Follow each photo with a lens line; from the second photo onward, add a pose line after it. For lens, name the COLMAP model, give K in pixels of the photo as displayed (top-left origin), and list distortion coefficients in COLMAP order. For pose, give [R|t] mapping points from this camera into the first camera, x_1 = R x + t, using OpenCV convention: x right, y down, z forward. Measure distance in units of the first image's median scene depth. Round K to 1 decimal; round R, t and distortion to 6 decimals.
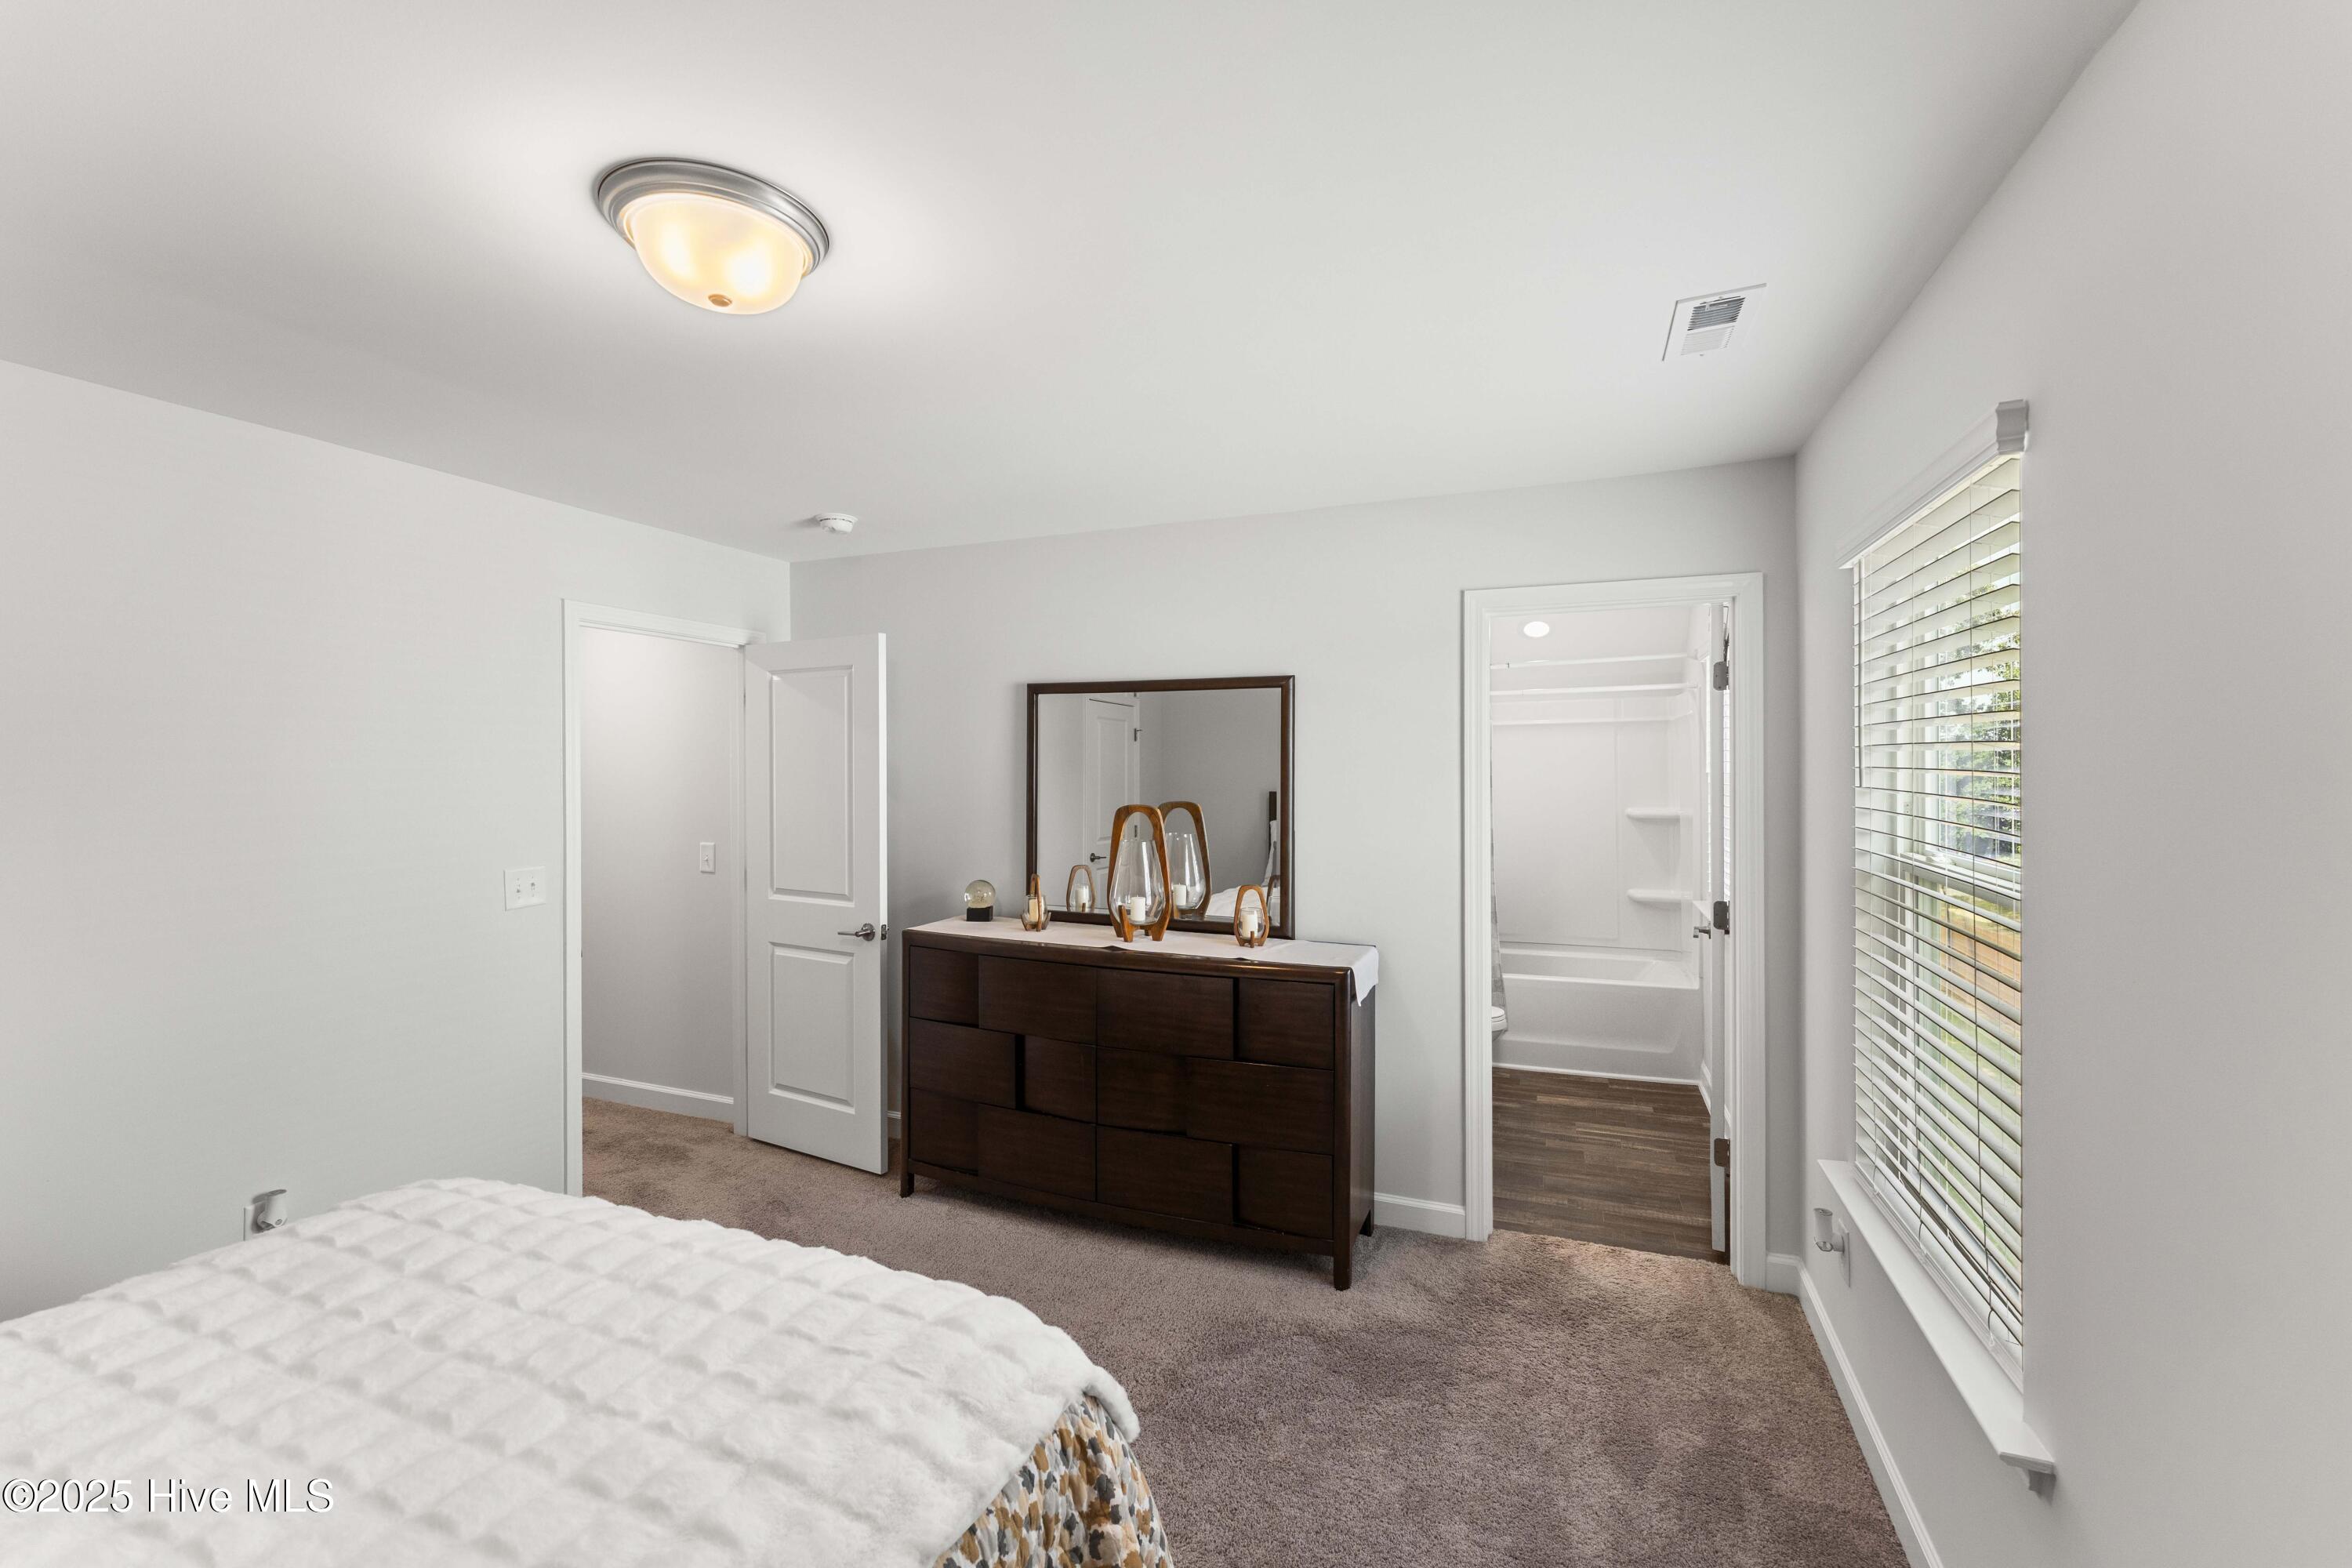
lens RADIAL K [[956.1, 0, 1170.7], [0, 956.1, 759.0], [0, 0, 1]] dist [-0.000907, -0.000068]
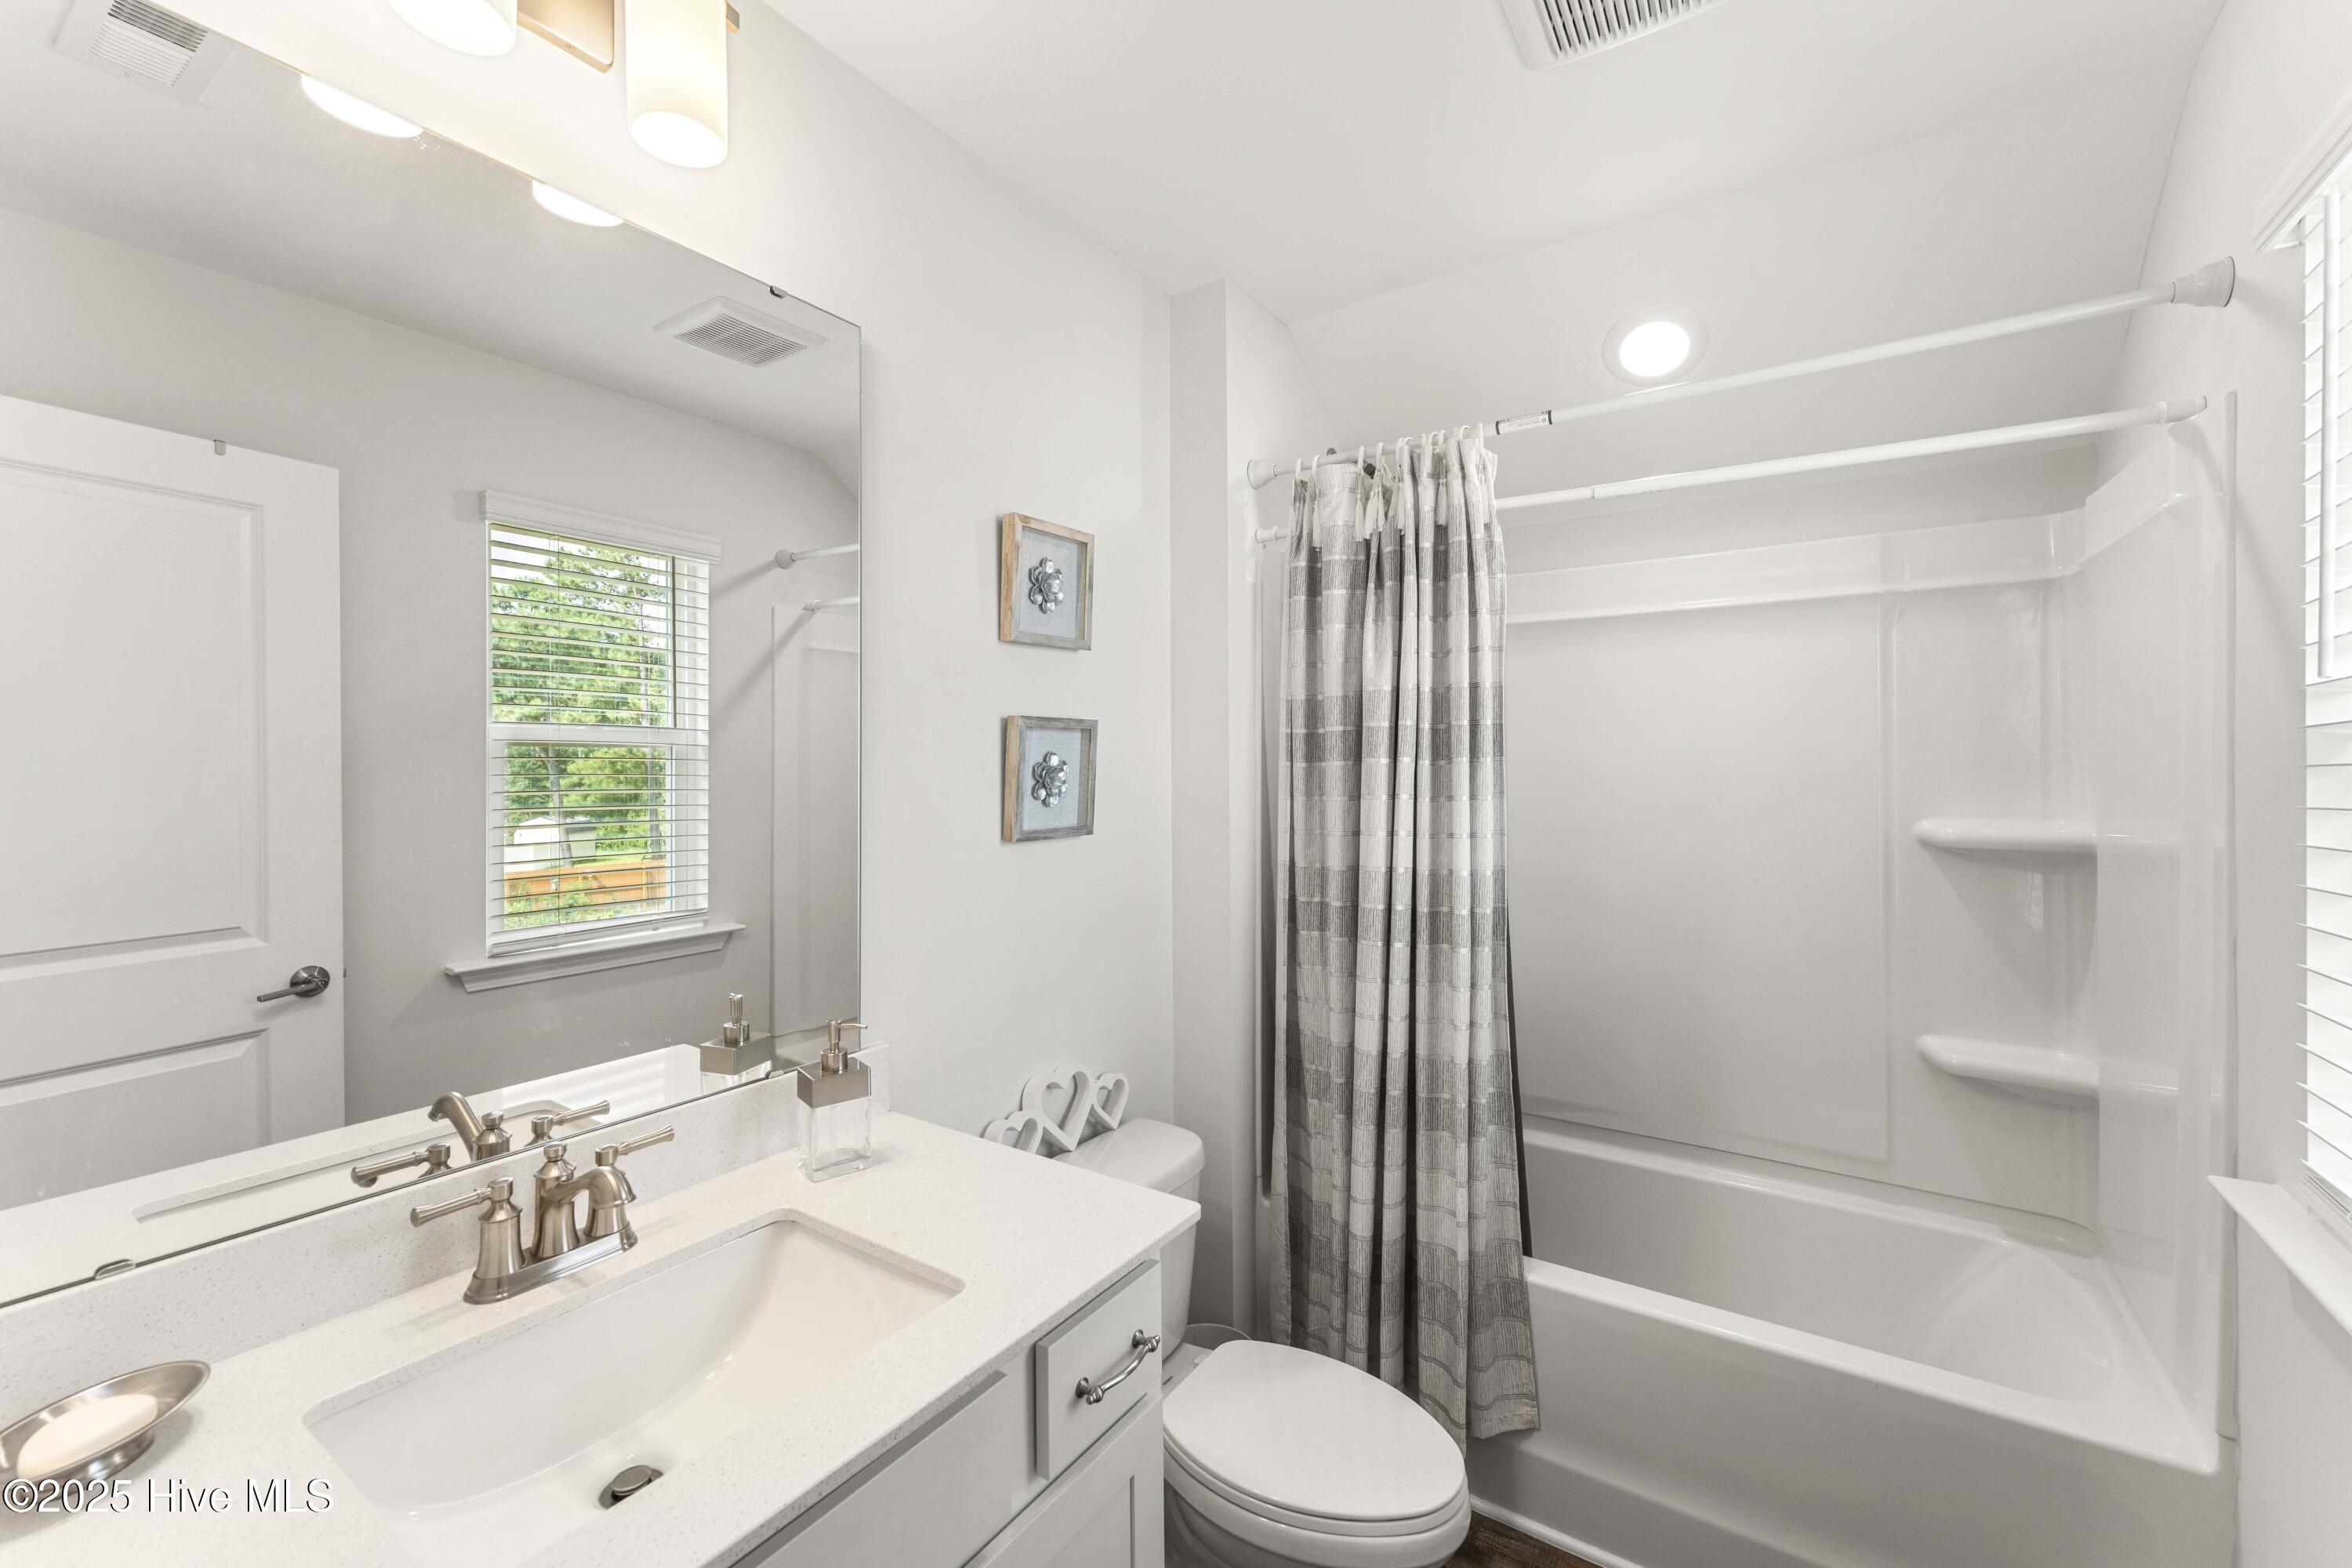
lens RADIAL K [[956.1, 0, 1170.7], [0, 956.1, 759.0], [0, 0, 1]] dist [-0.000907, -0.000068]
pose [[0.972541, 0.004452, -0.232689, 0.286642], [-0.005419, 0.999979, -0.003517, 0.031962], [0.232668, 0.004681, 0.972545, 0.586969]]
